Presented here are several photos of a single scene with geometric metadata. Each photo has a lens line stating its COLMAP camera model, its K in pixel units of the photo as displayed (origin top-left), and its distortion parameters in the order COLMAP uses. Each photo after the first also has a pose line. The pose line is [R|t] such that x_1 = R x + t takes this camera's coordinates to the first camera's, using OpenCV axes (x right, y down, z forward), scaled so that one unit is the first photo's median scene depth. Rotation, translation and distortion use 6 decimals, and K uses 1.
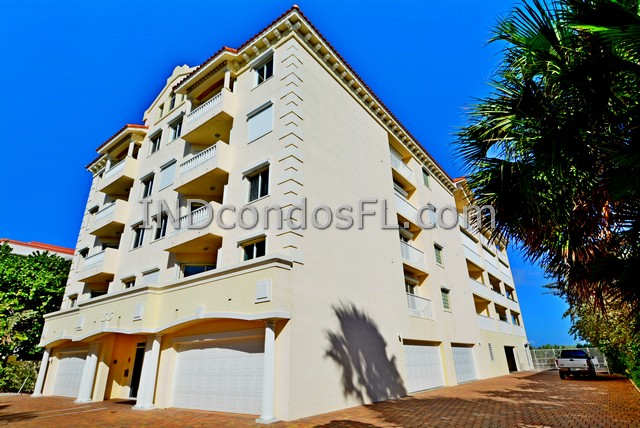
lens RADIAL K [[353.2, 0, 319.7], [0, 353.2, 213.7], [0, 0, 1]] dist [0.005960, -0.007651]
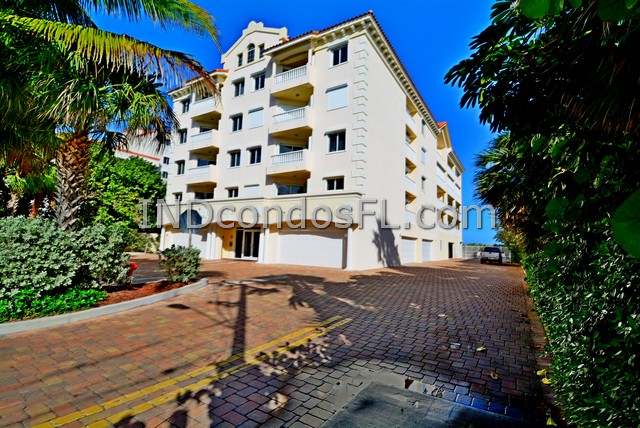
lens RADIAL K [[305.7, 0, 319.5], [0, 305.7, 215.0], [0, 0, 1]] dist [0.022249, 0.000000]
pose [[0.994050, 0.068487, 0.084705, -0.279255], [-0.090476, 0.952152, 0.291926, -0.133852], [-0.060659, -0.297852, 0.952683, -0.348470]]
